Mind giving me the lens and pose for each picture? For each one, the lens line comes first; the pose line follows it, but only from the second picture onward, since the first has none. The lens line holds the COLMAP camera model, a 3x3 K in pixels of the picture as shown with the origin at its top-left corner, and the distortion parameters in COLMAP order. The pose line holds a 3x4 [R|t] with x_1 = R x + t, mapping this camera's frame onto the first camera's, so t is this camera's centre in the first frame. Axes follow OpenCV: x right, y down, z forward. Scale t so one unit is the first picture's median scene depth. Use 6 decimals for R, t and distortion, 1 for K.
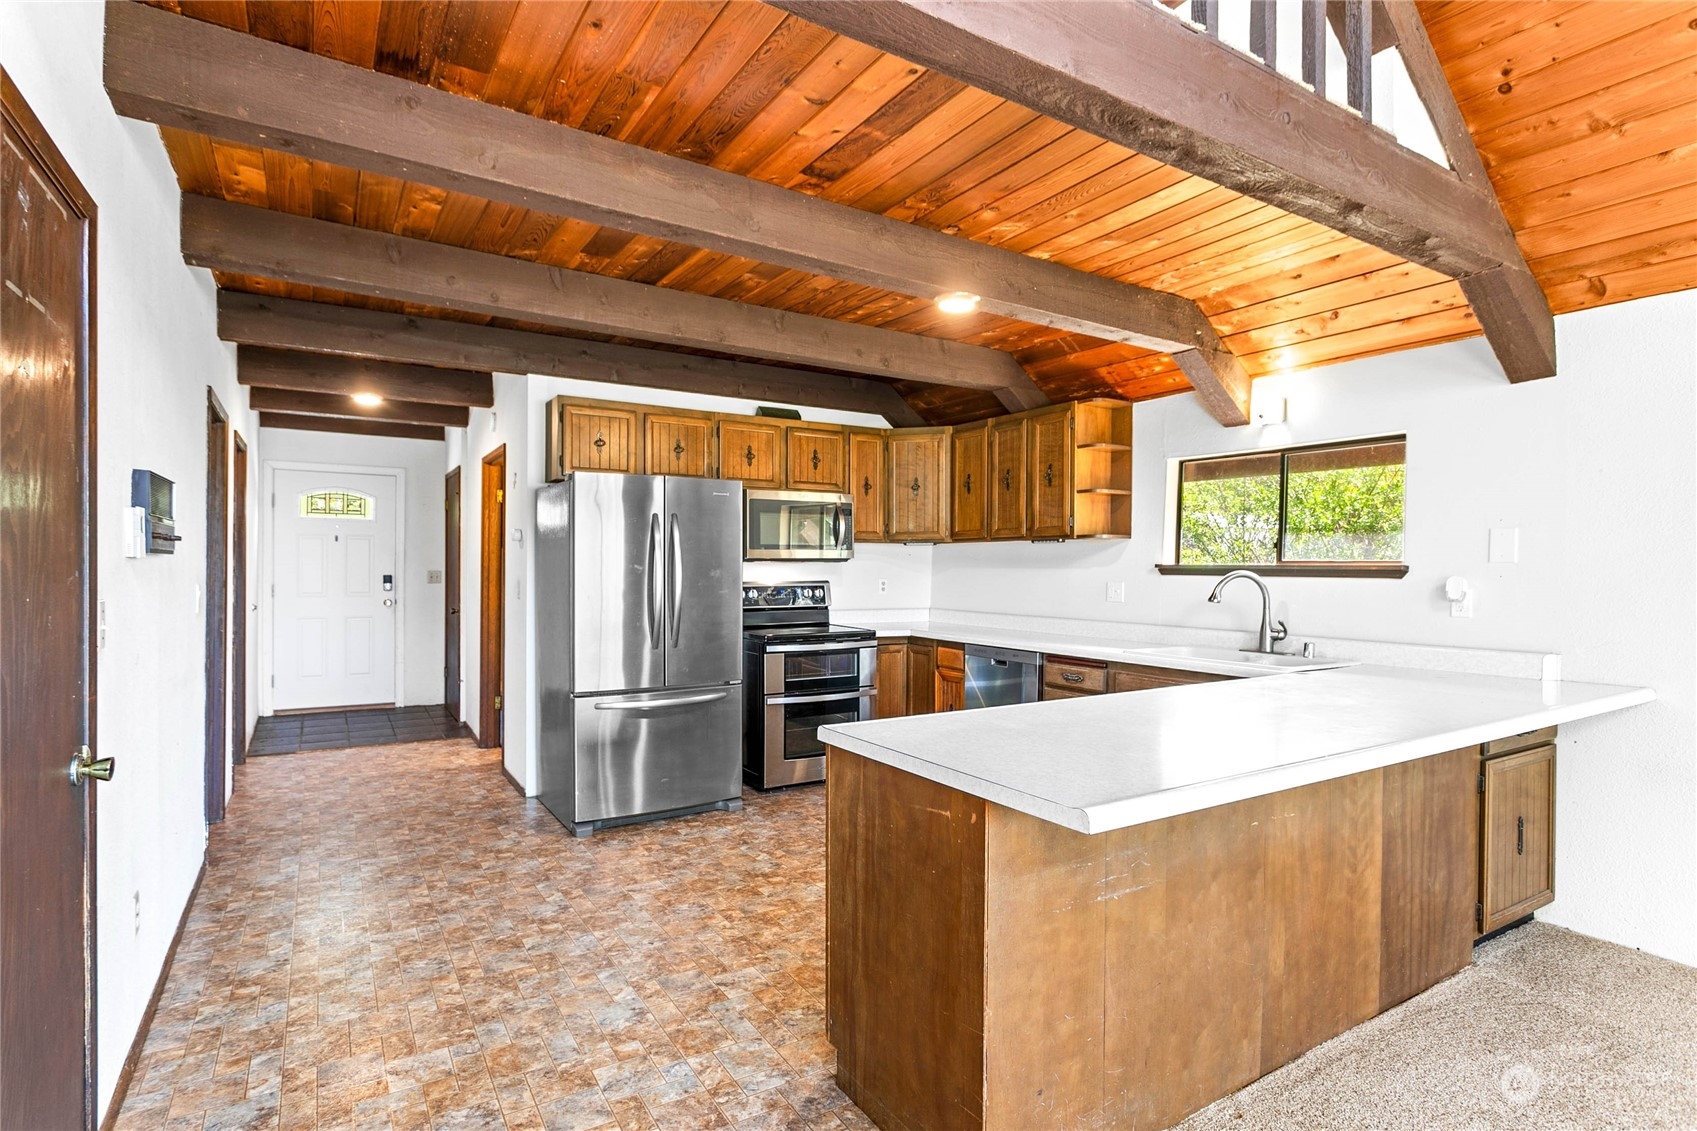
lens RADIAL K [[854.1, 0, 842.5], [0, 854.1, 574.9], [0, 0, 1]] dist [-0.012450, 0.001098]
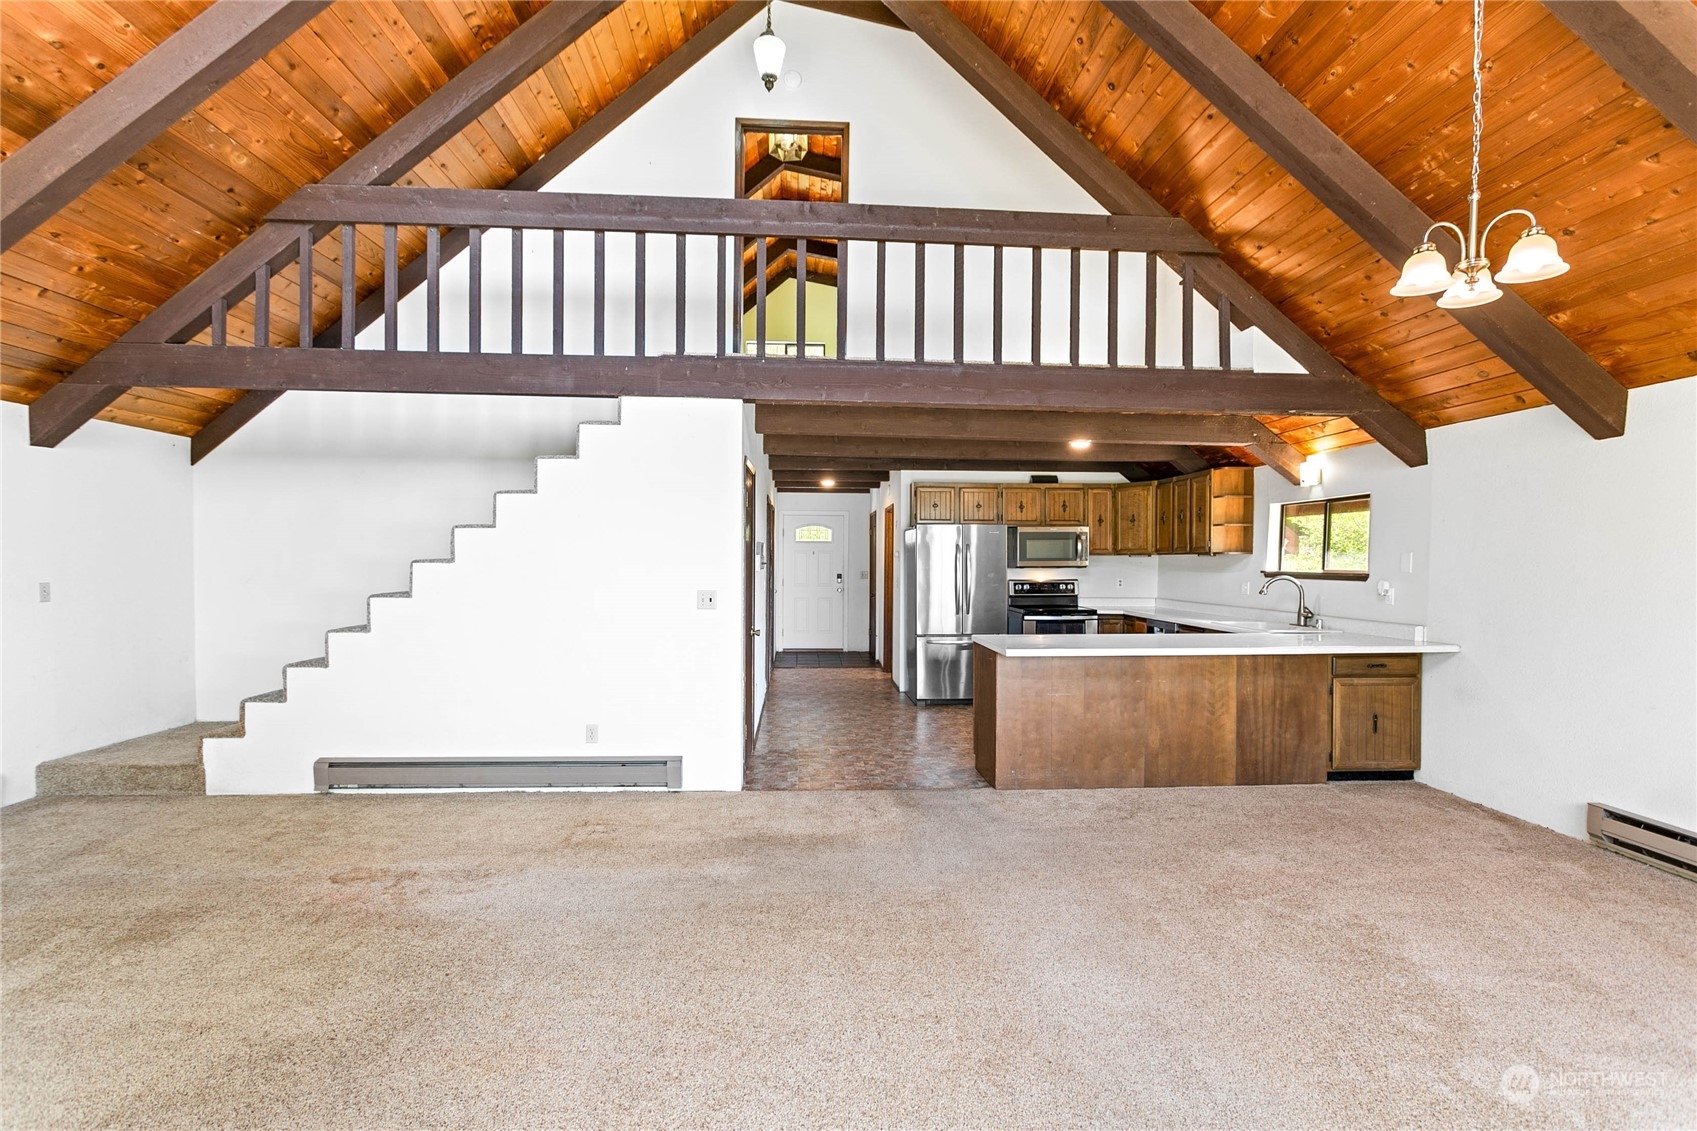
lens RADIAL K [[792.9, 0, 850.3], [0, 792.9, 564.9], [0, 0, 1]] dist [-0.001256, 0.002241]
pose [[0.883575, -0.001732, -0.468287, 0.369140], [-0.001591, 0.999976, -0.006701, -0.011976], [0.468288, 0.006666, 0.883551, -0.633994]]
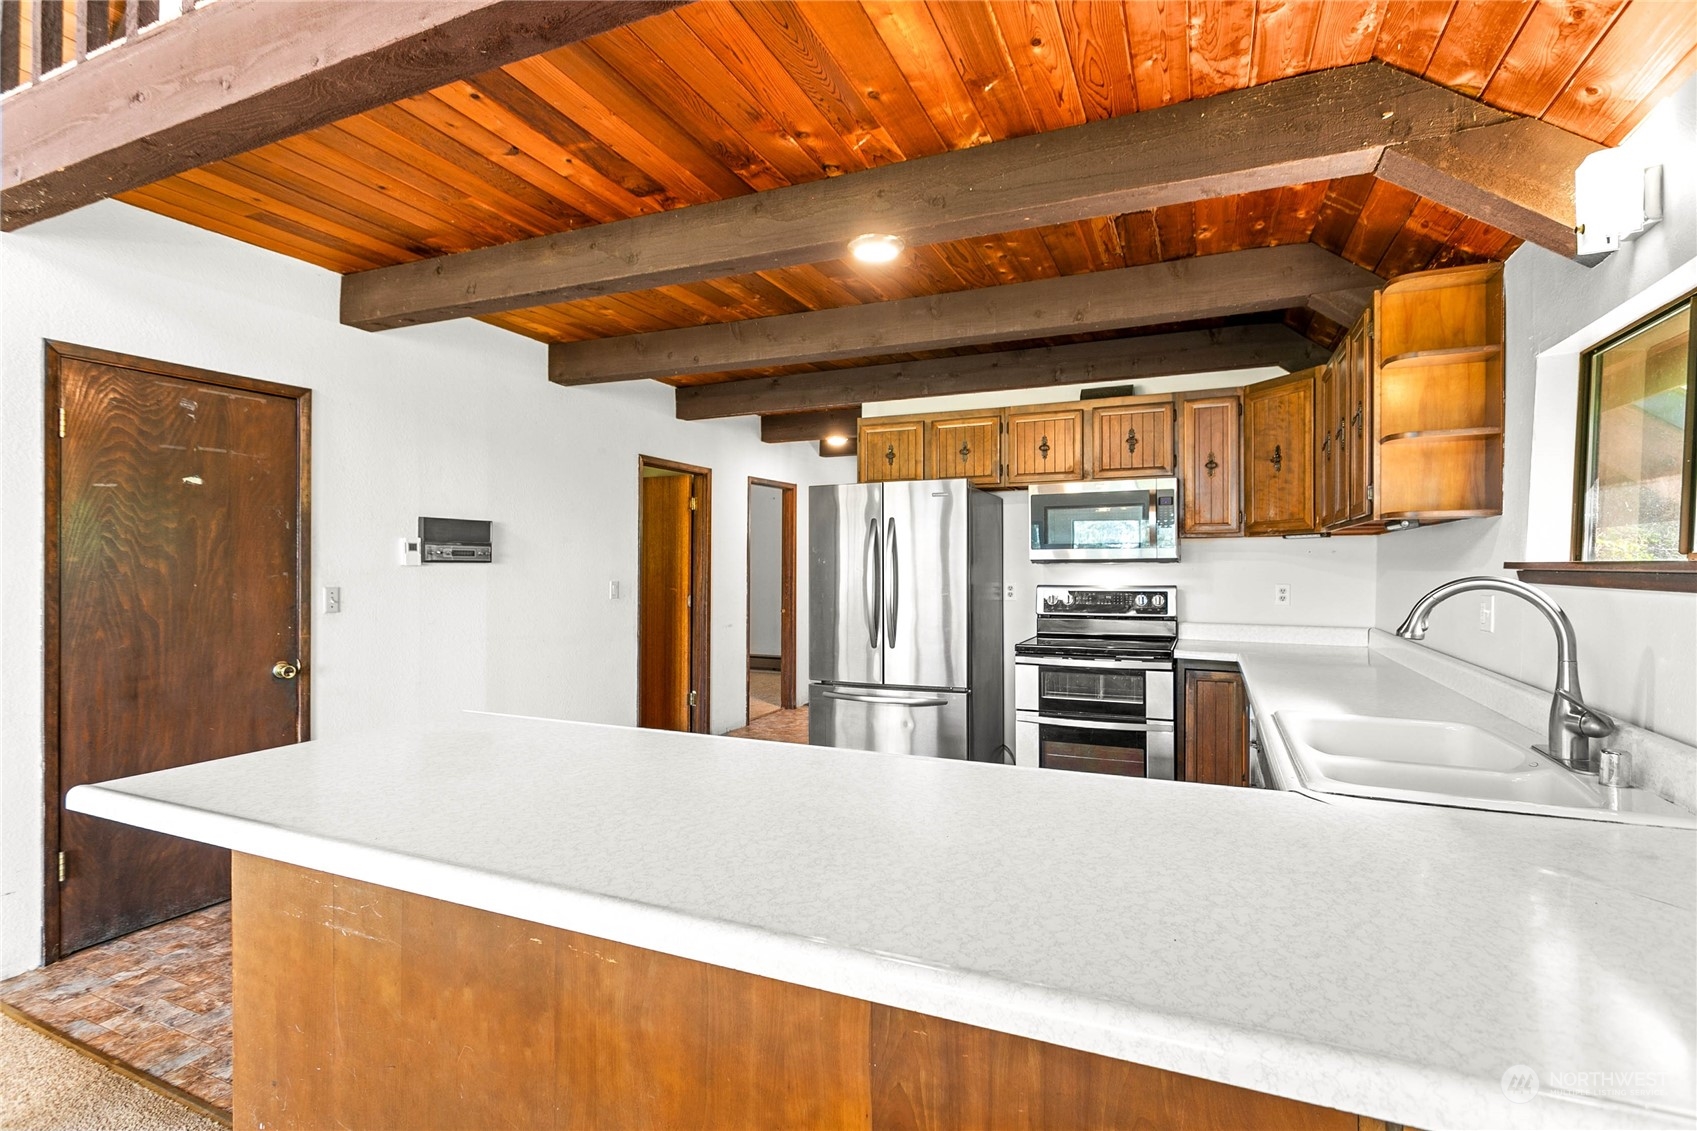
lens RADIAL K [[792.9, 0, 842.6], [0, 792.9, 568.9], [0, 0, 1]] dist [-0.001256, 0.002241]
pose [[0.562295, -0.002711, -0.826932, 0.519058], [-0.005516, 0.999960, -0.007029, -0.002588], [0.826918, 0.008514, 0.562258, 0.377435]]
